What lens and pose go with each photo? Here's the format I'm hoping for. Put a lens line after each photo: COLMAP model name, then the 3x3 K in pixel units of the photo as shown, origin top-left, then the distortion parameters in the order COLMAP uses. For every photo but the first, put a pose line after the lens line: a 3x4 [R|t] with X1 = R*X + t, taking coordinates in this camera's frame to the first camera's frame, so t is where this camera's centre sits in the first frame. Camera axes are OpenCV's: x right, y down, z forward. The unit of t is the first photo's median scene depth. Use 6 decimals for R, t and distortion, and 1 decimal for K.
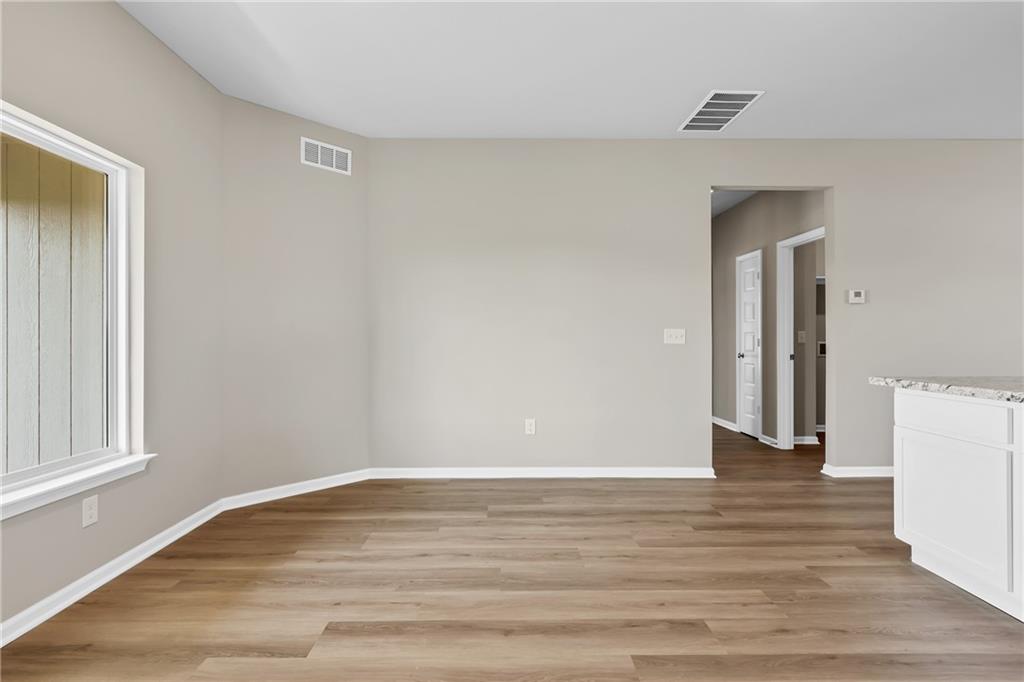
lens RADIAL K [[519.6, 0, 512.0], [0, 519.6, 341.0], [0, 0, 1]] dist [0.002893, 0.003318]
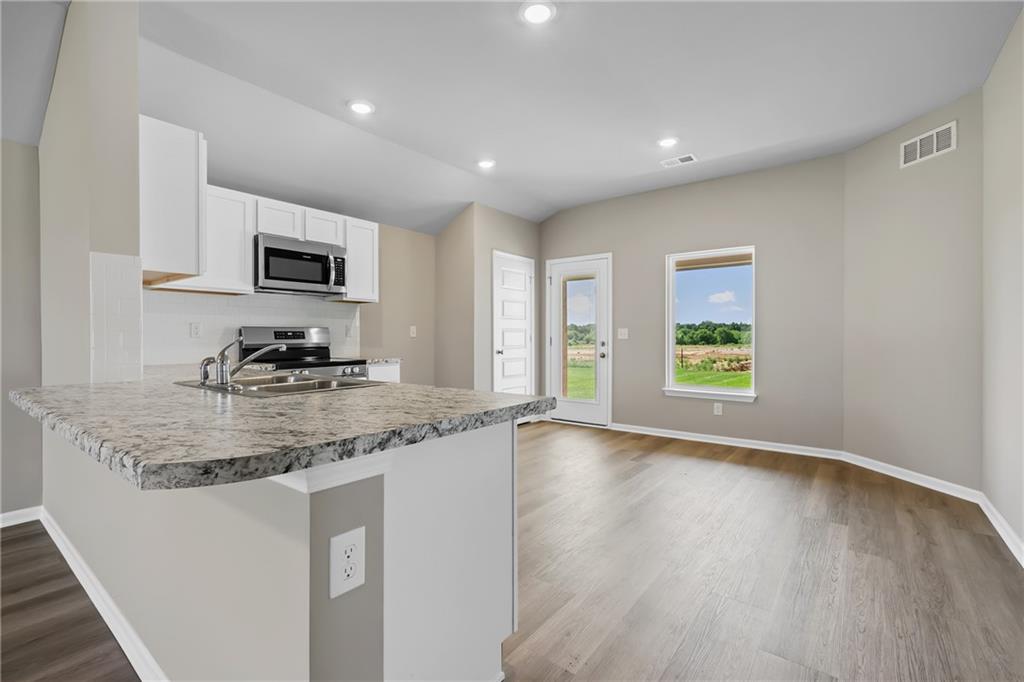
lens RADIAL K [[456.8, 0, 513.9], [0, 456.8, 338.5], [0, 0, 1]] dist [-0.002874, 0.004187]
pose [[-0.620877, 0.007133, -0.783876, 0.949743], [0.001245, 0.999966, 0.008113, -0.002391], [0.783907, 0.004061, -0.620865, 1.105010]]
